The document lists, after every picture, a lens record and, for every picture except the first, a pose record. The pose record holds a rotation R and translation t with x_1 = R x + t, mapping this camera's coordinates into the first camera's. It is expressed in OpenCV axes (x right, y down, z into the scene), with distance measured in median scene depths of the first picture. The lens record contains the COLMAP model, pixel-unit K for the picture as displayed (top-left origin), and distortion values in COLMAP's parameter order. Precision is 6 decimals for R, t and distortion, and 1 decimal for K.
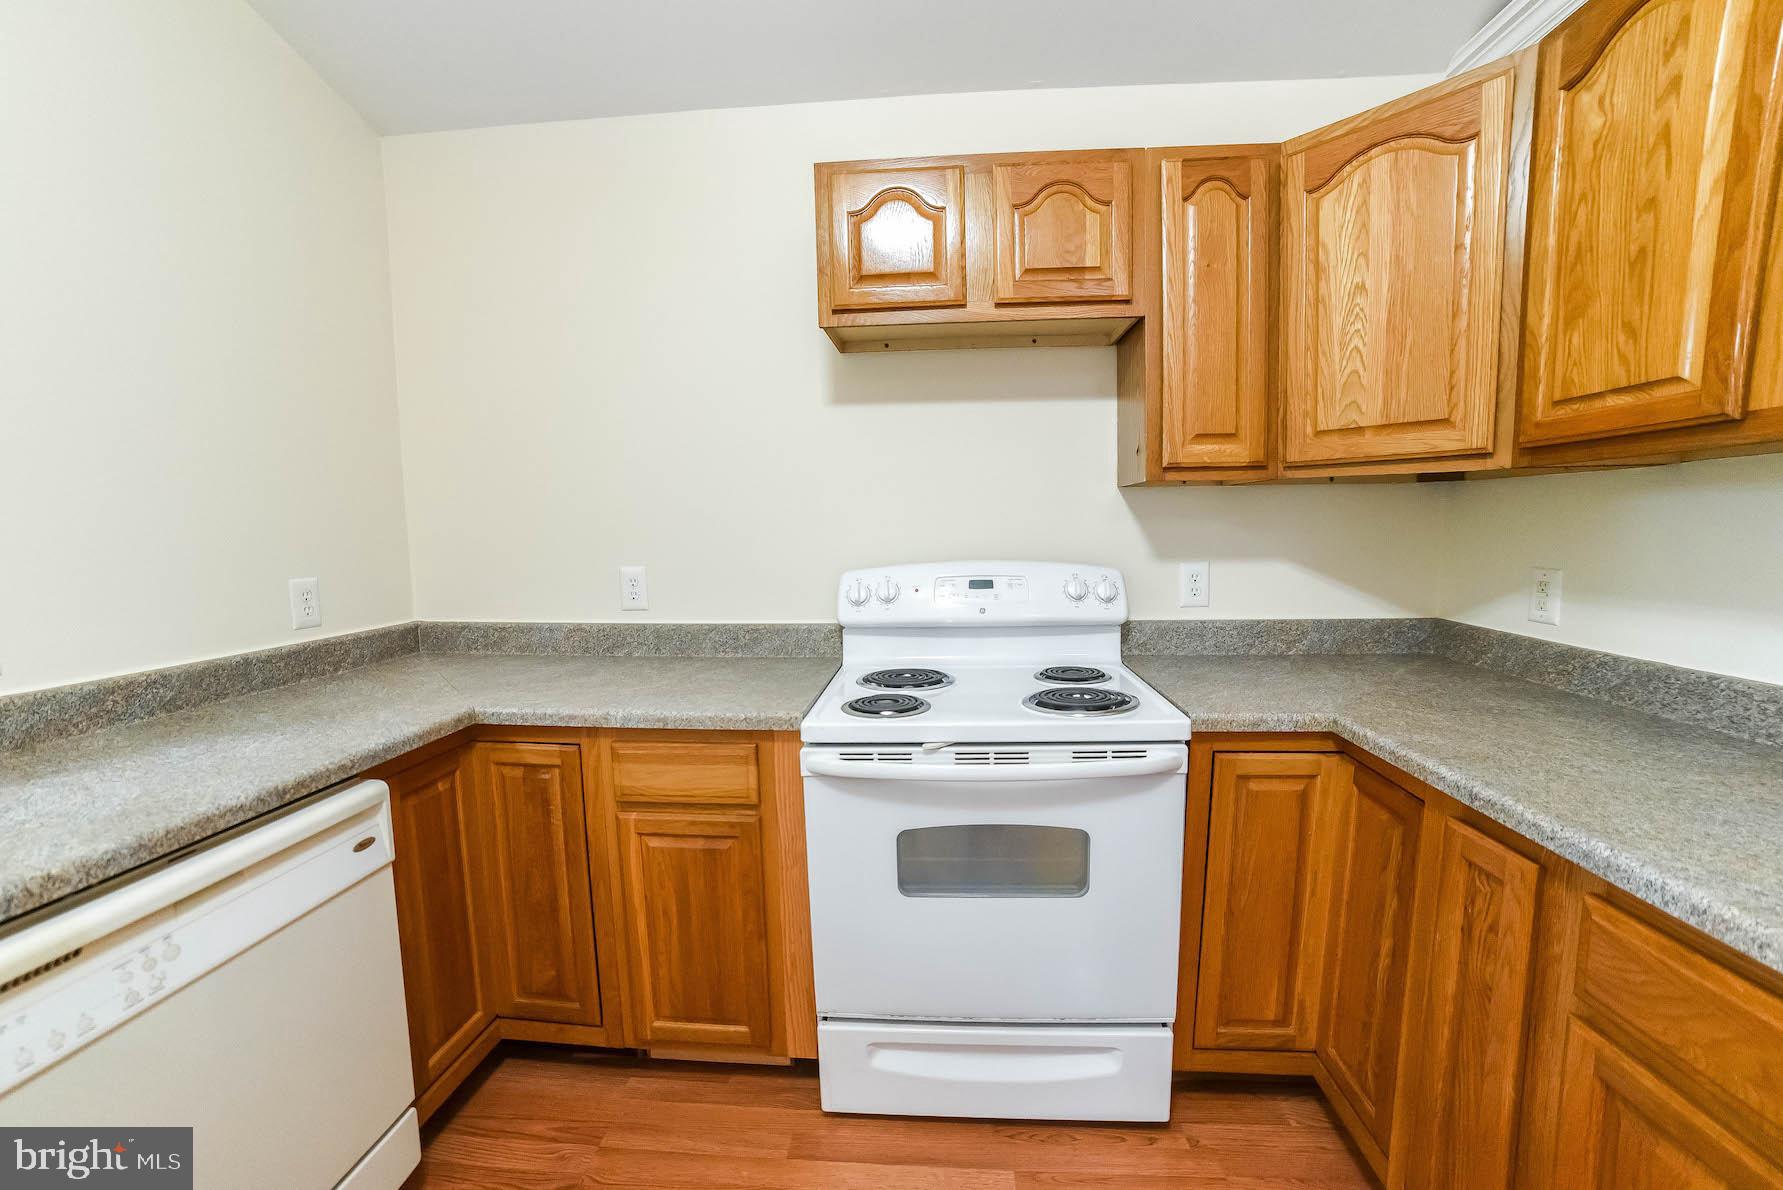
lens RADIAL K [[712.3, 0, 893.3], [0, 712.3, 605.2], [0, 0, 1]] dist [-0.090487, 0.033578]
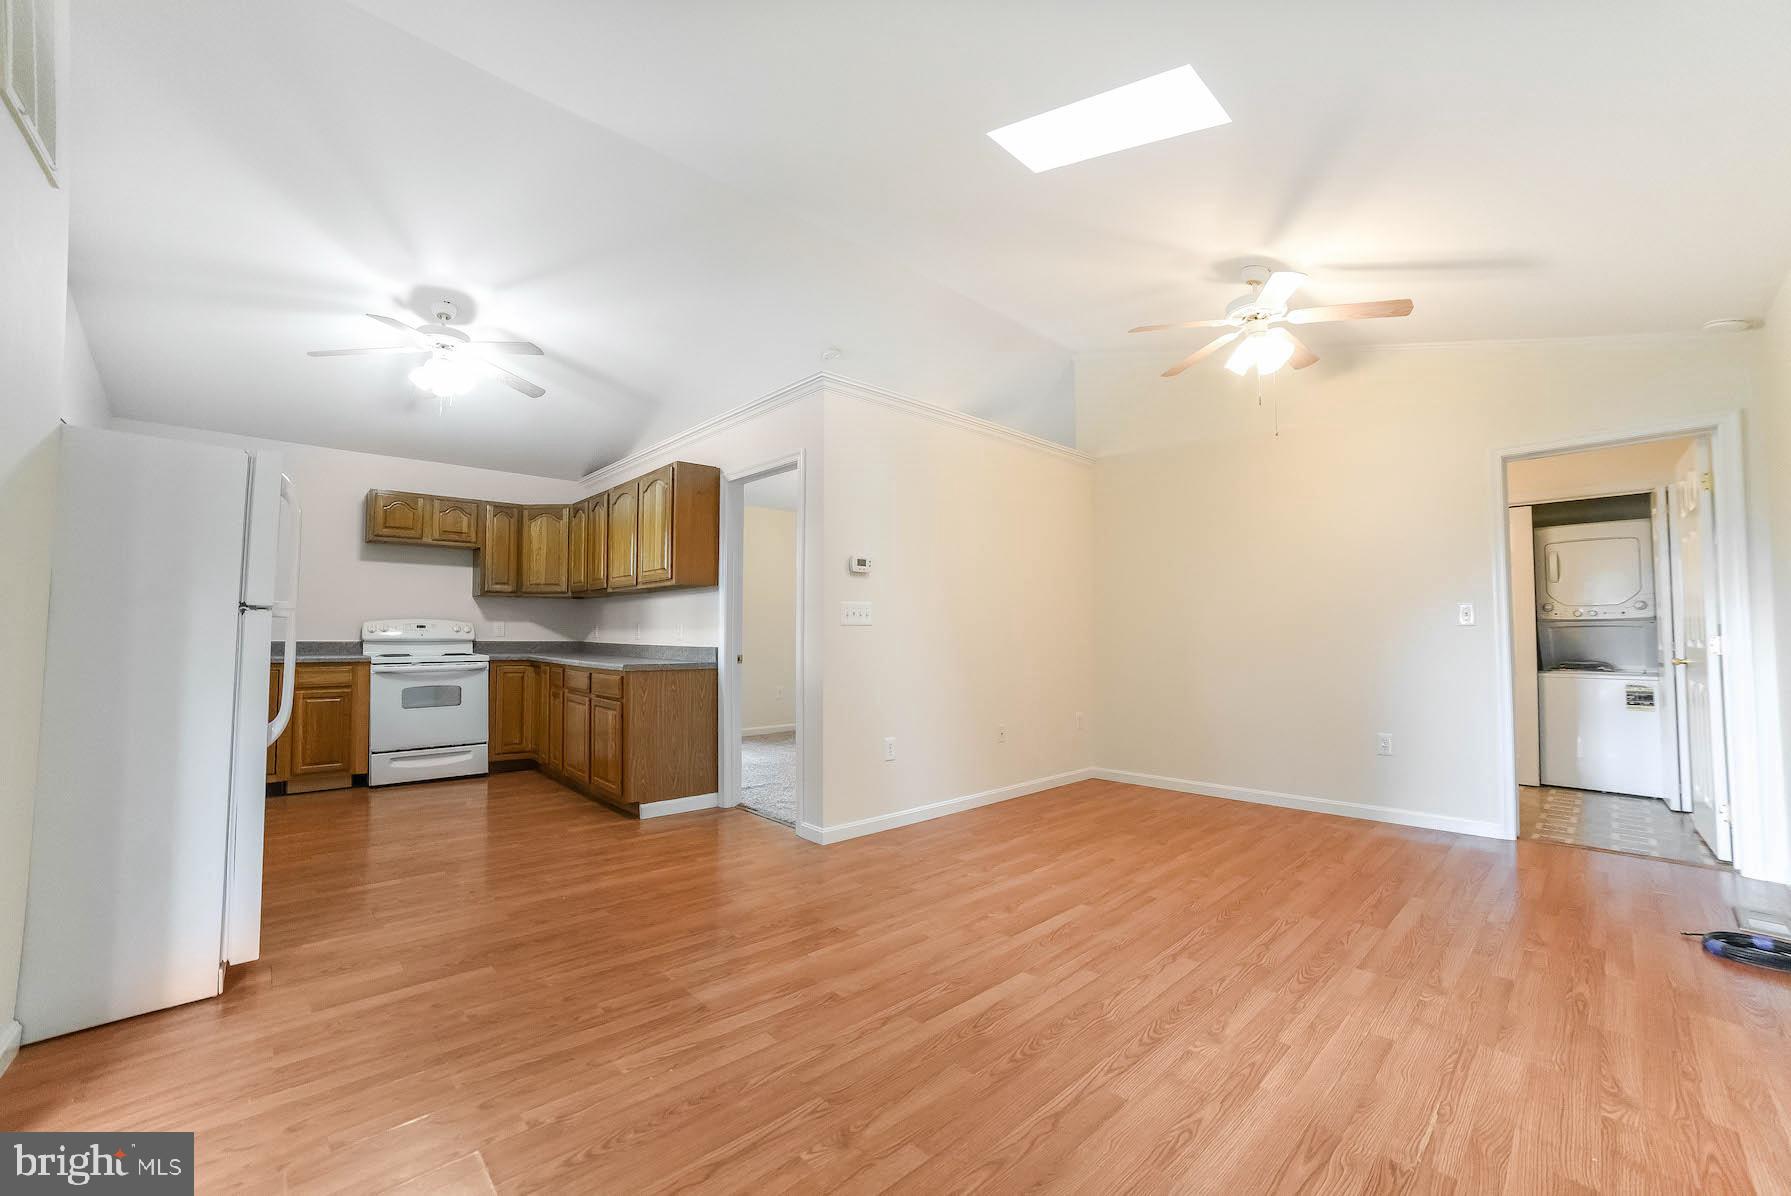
lens RADIAL K [[715.5, 0, 897.3], [0, 715.5, 608.3], [0, 0, 1]] dist [-0.090487, 0.033578]
pose [[0.677184, 0.047070, 0.734307, -0.817373], [0.064868, 0.990247, -0.123298, 0.477614], [-0.732949, 0.131128, 0.667526, -2.998054]]
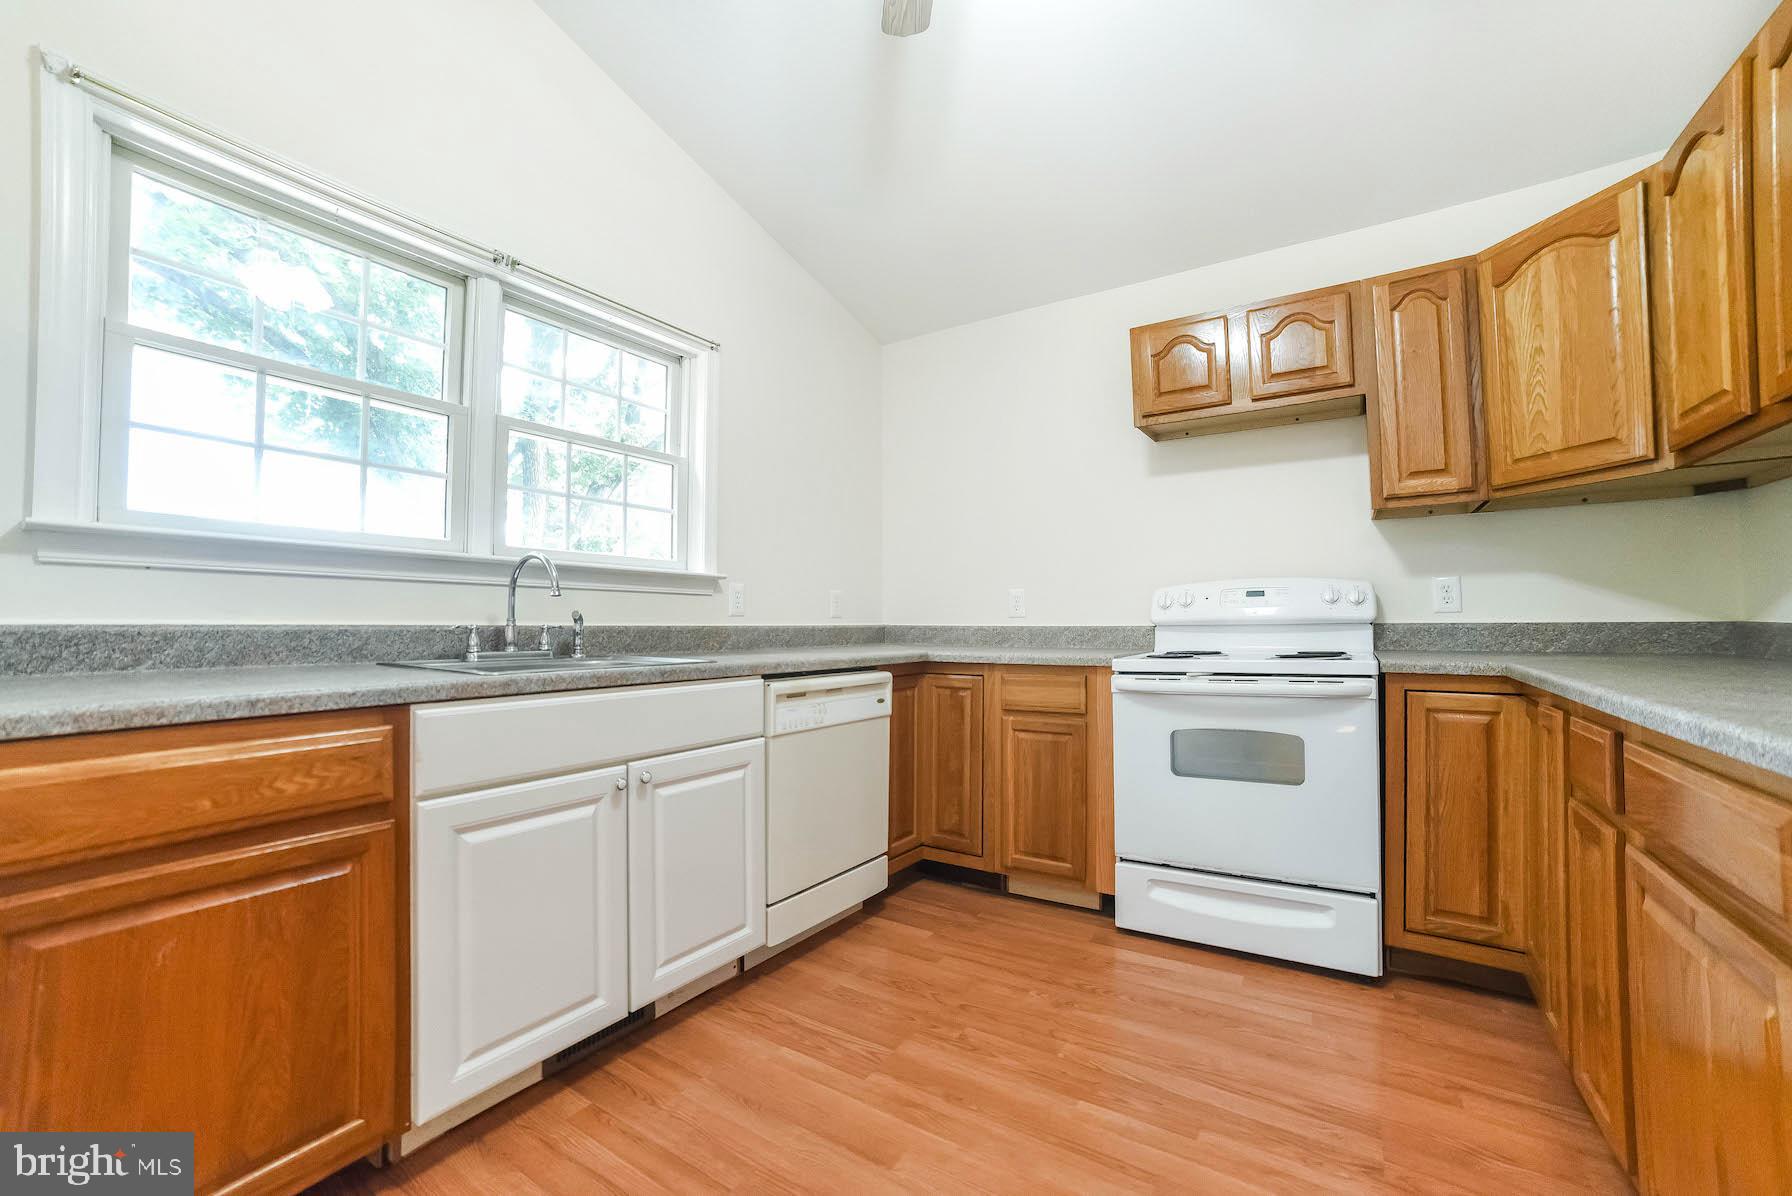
lens RADIAL K [[715.9, 0, 897.8], [0, 715.9, 608.3], [0, 0, 1]] dist [-0.090487, 0.033578]
pose [[0.873883, -0.000245, -0.486136, 0.224827], [-0.061944, 0.991792, -0.111851, 0.247792], [0.482173, 0.127858, 0.866696, -0.655295]]
